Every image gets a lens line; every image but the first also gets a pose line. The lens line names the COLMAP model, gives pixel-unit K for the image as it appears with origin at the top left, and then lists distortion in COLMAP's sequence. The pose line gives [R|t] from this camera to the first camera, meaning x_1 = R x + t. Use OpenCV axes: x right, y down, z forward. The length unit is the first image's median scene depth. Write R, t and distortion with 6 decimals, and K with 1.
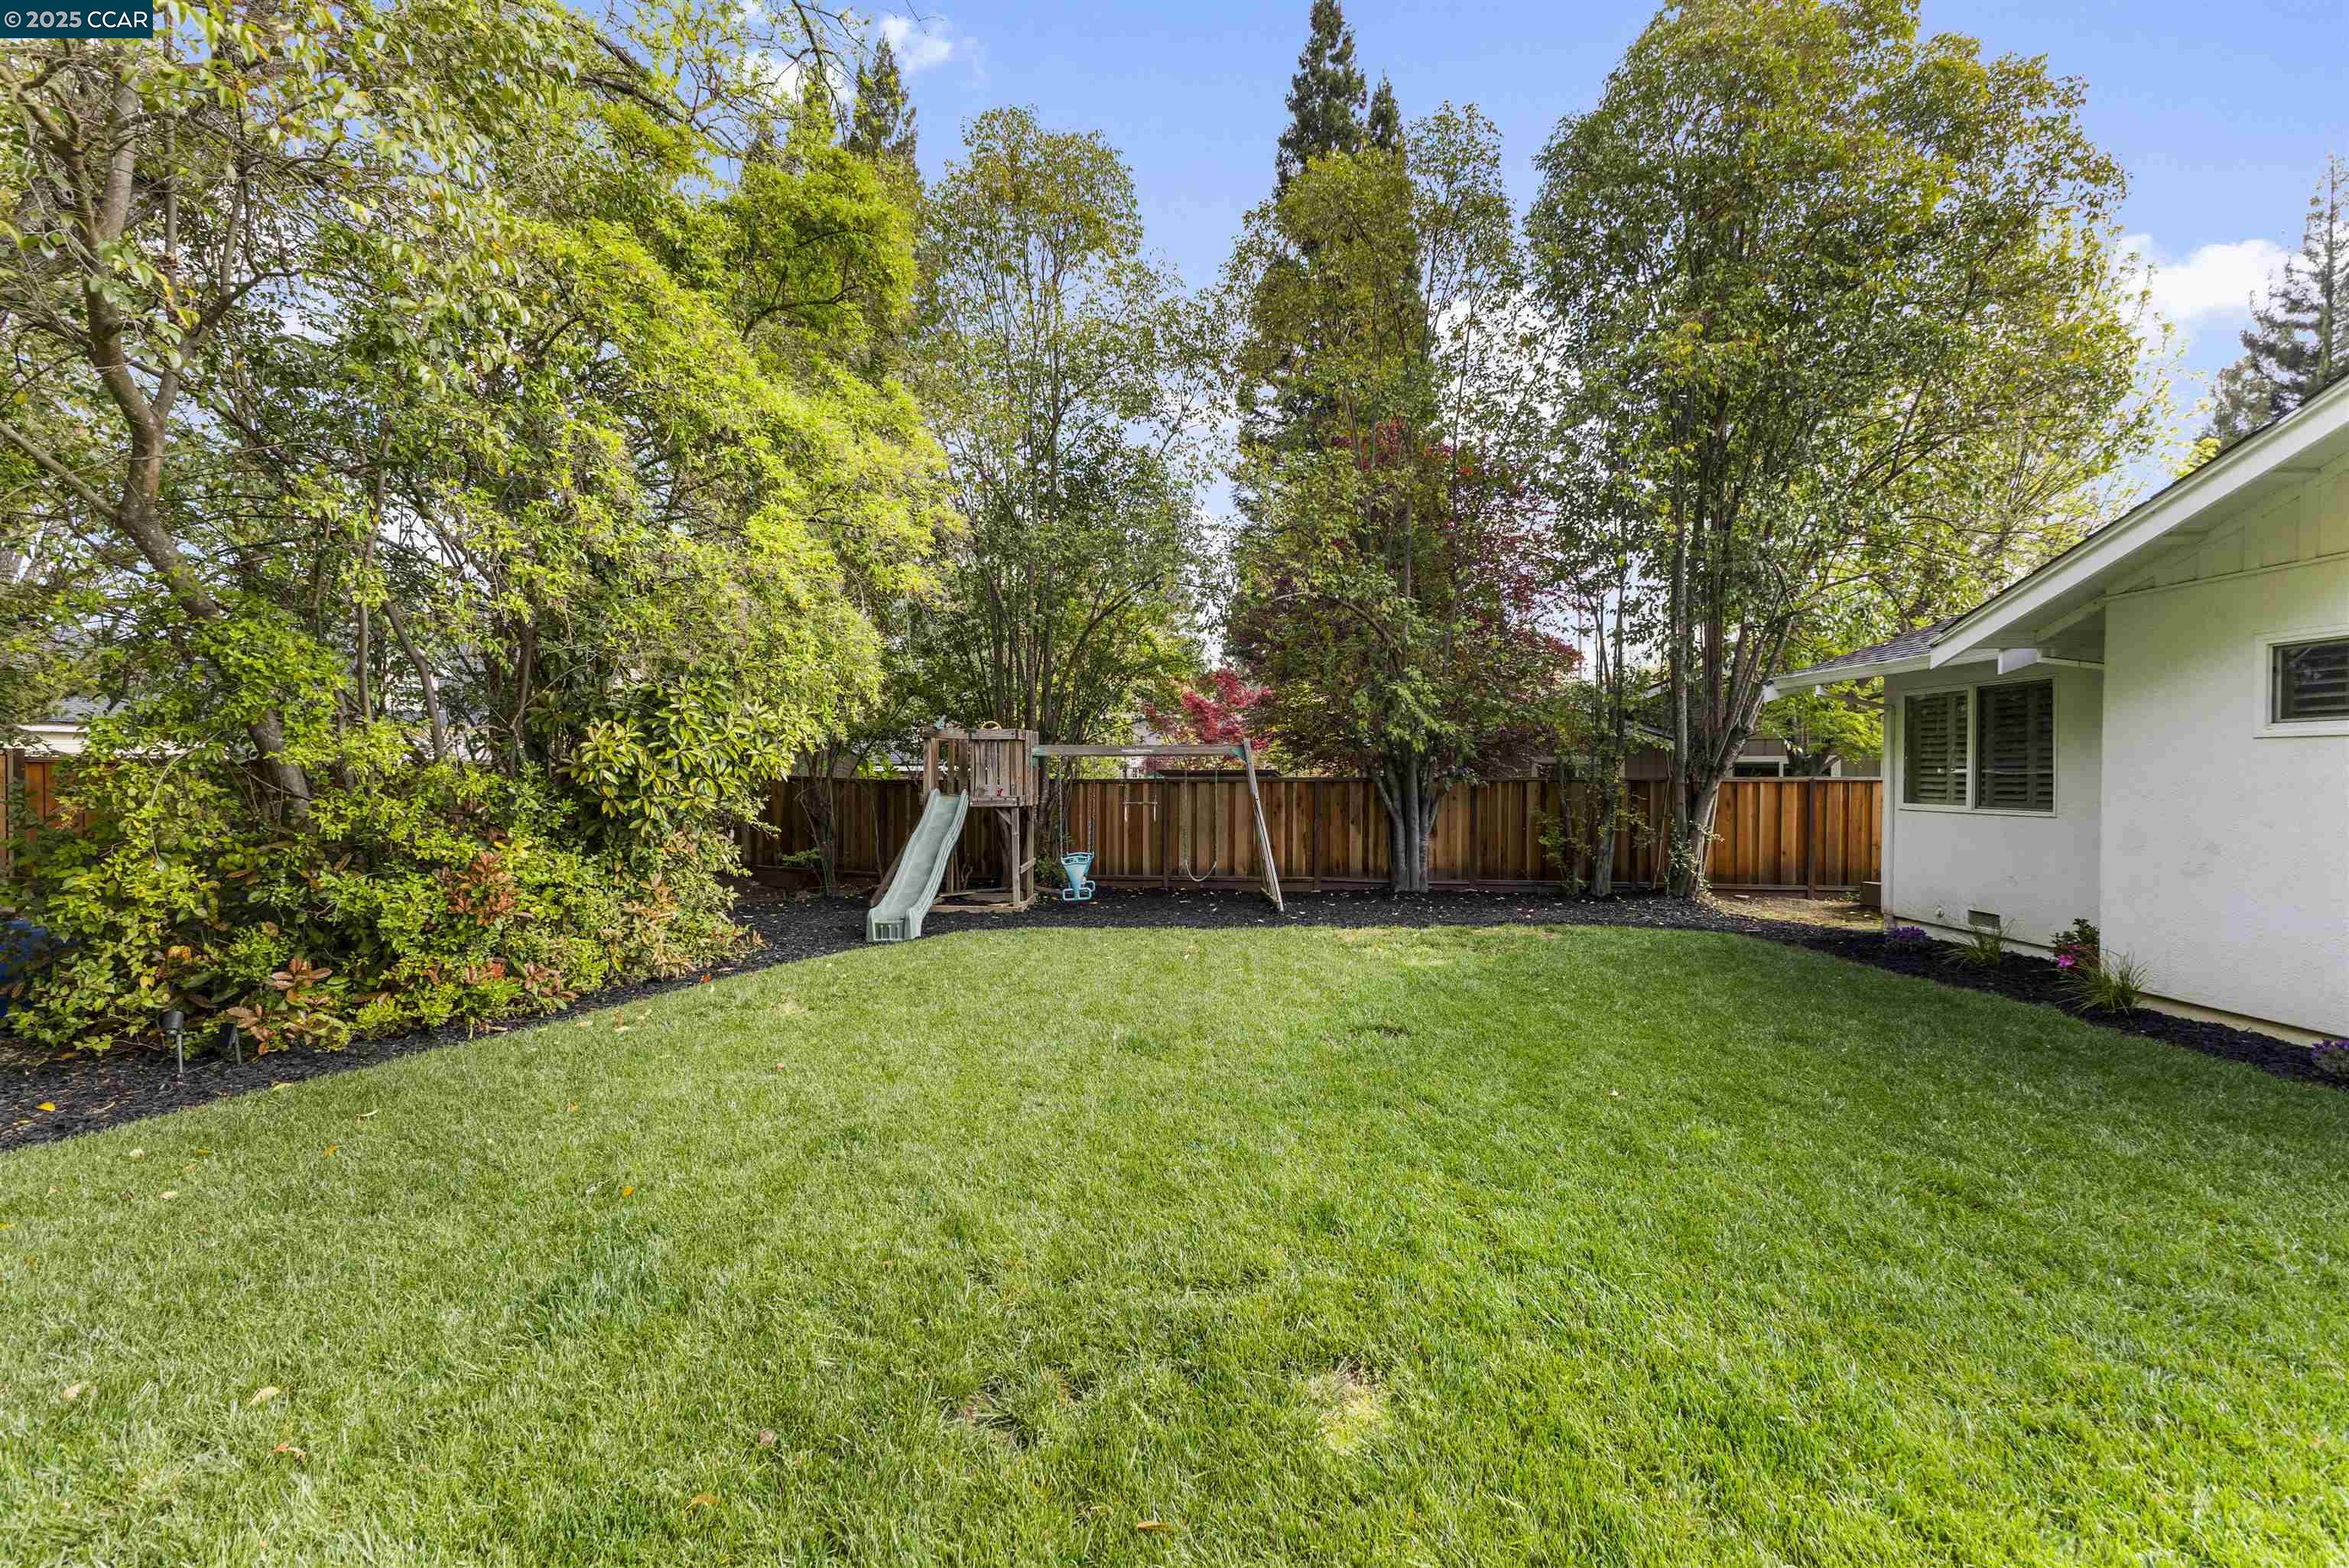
lens RADIAL K [[1080.9, 0, 1174.5], [0, 1080.9, 784.0], [0, 0, 1]] dist [0.020849, -0.010071]
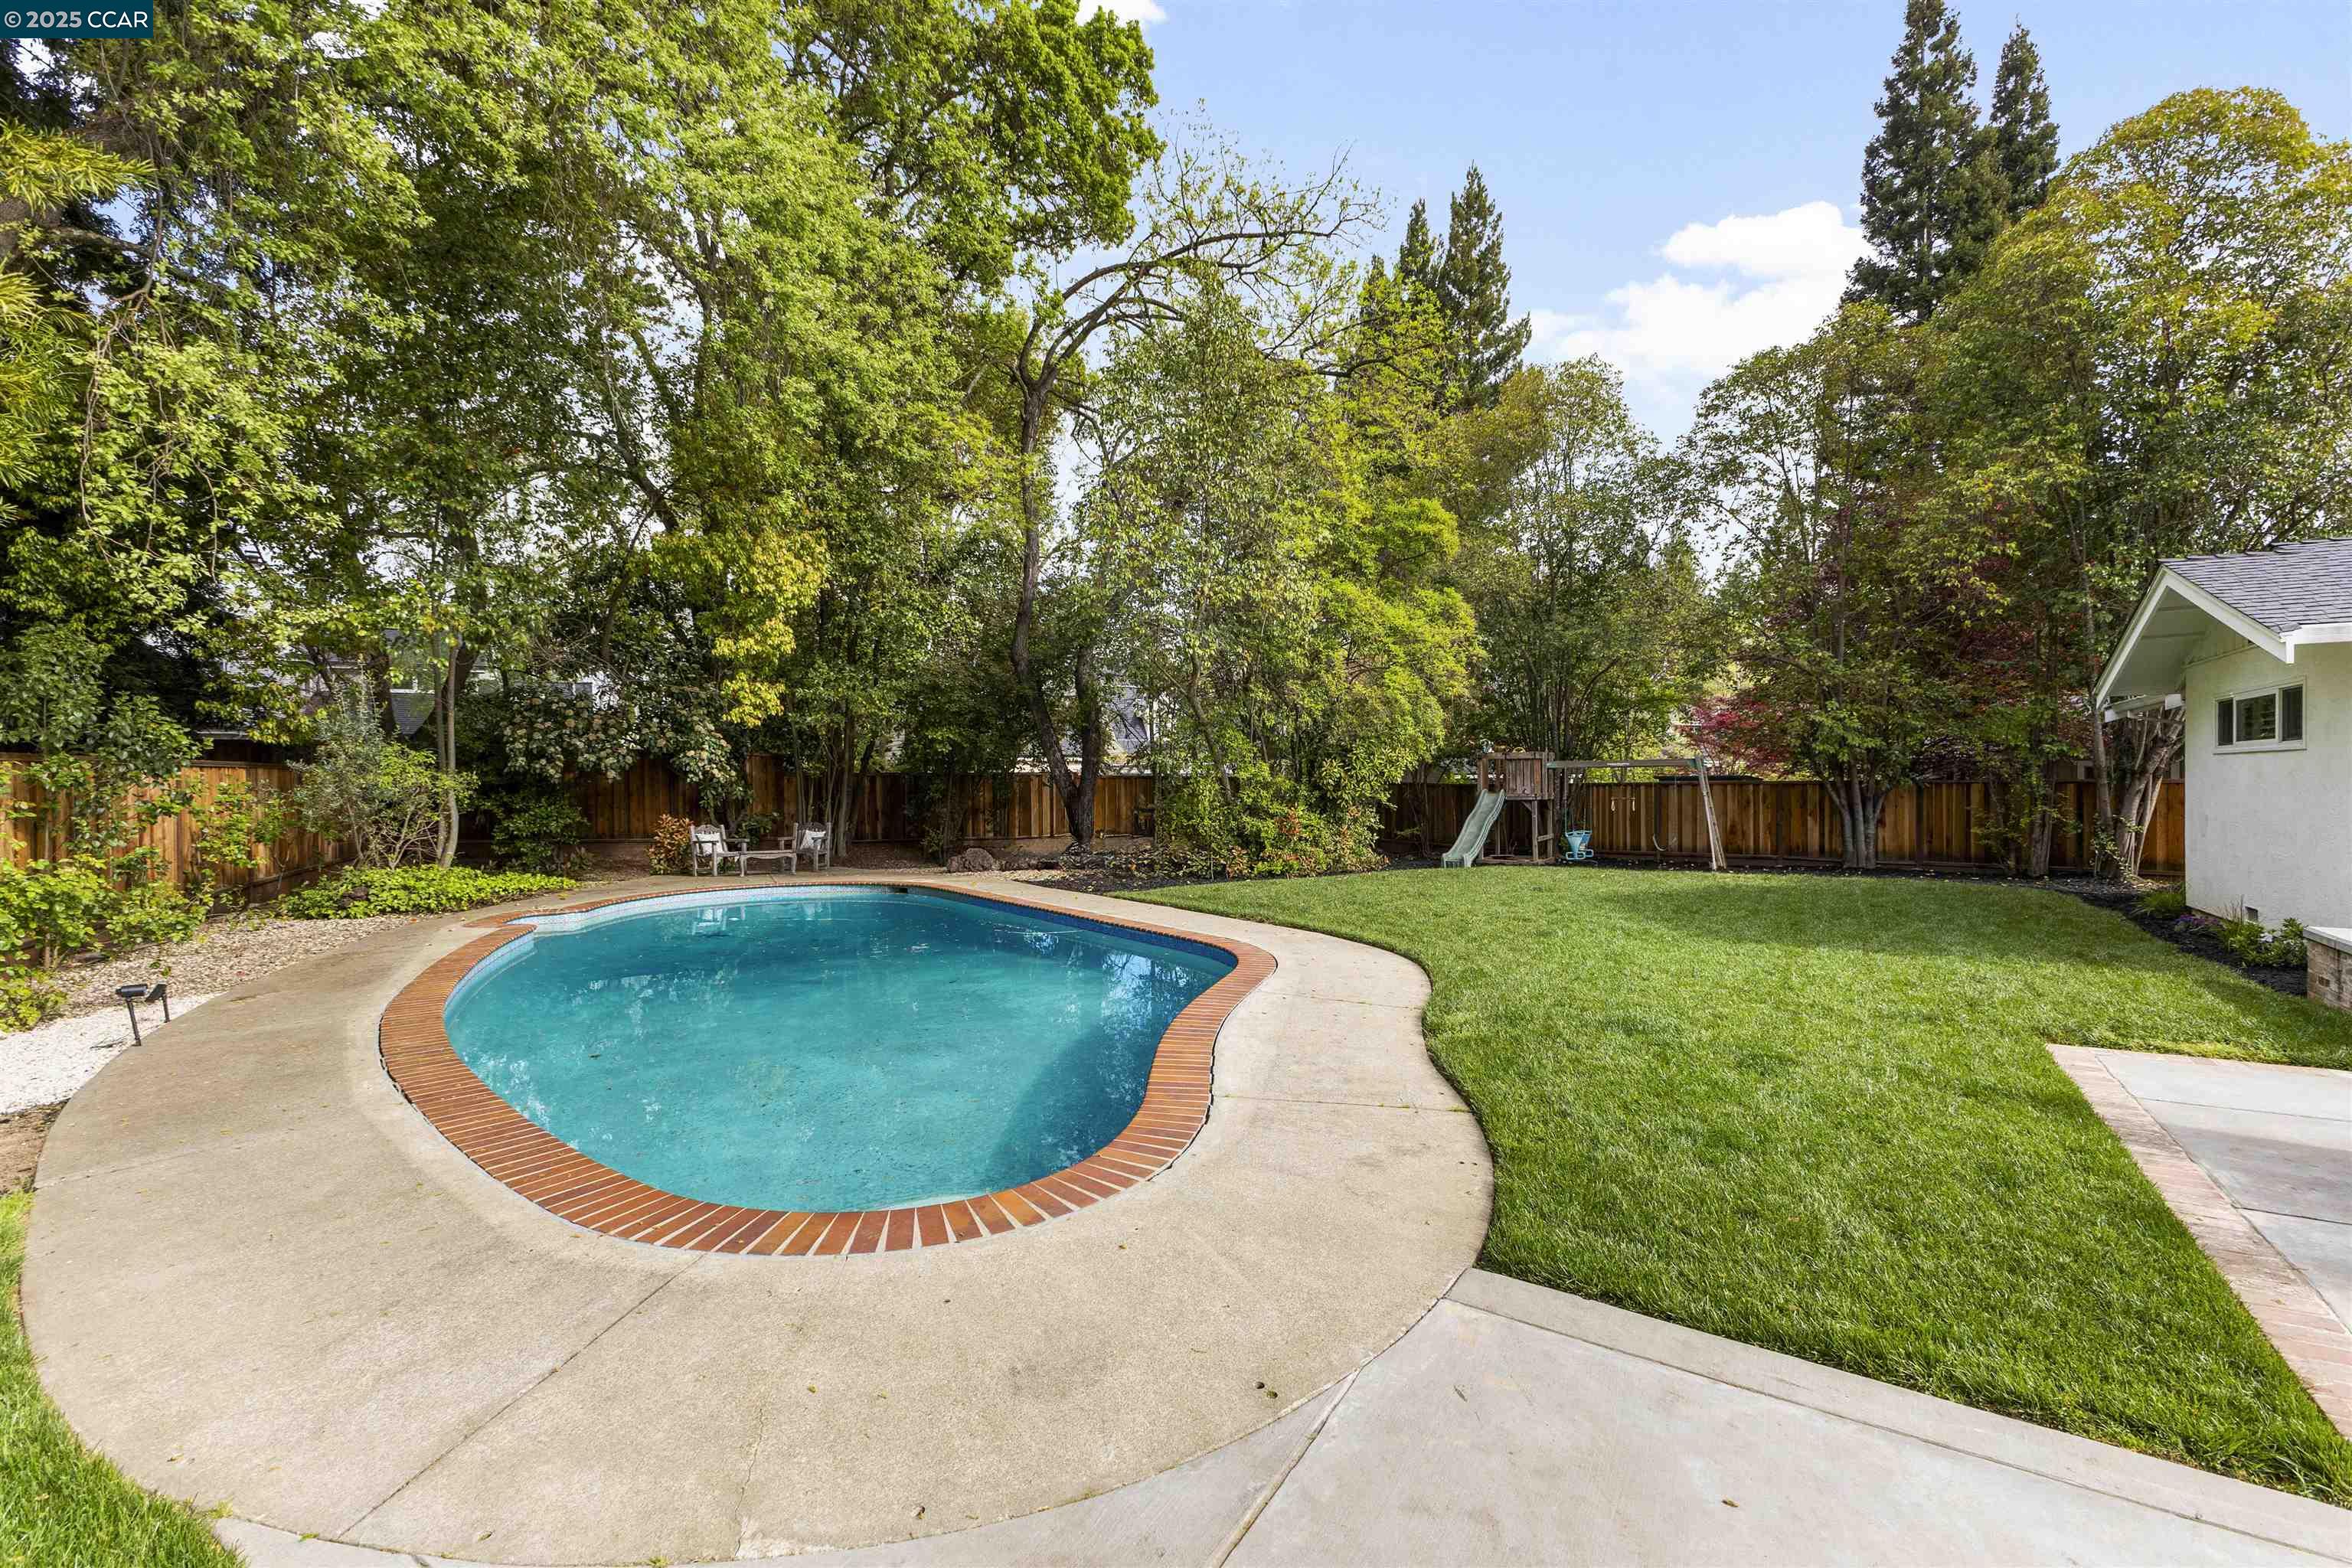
lens RADIAL K [[1004.1, 0, 1176.0], [0, 1004.1, 784.0], [0, 0, 1]] dist [-0.000330, -0.000054]
pose [[0.847824, -0.004925, -0.530256, 0.274693], [0.001750, 0.999977, -0.006489, 0.008225], [0.530276, 0.004574, 0.847813, -0.789791]]
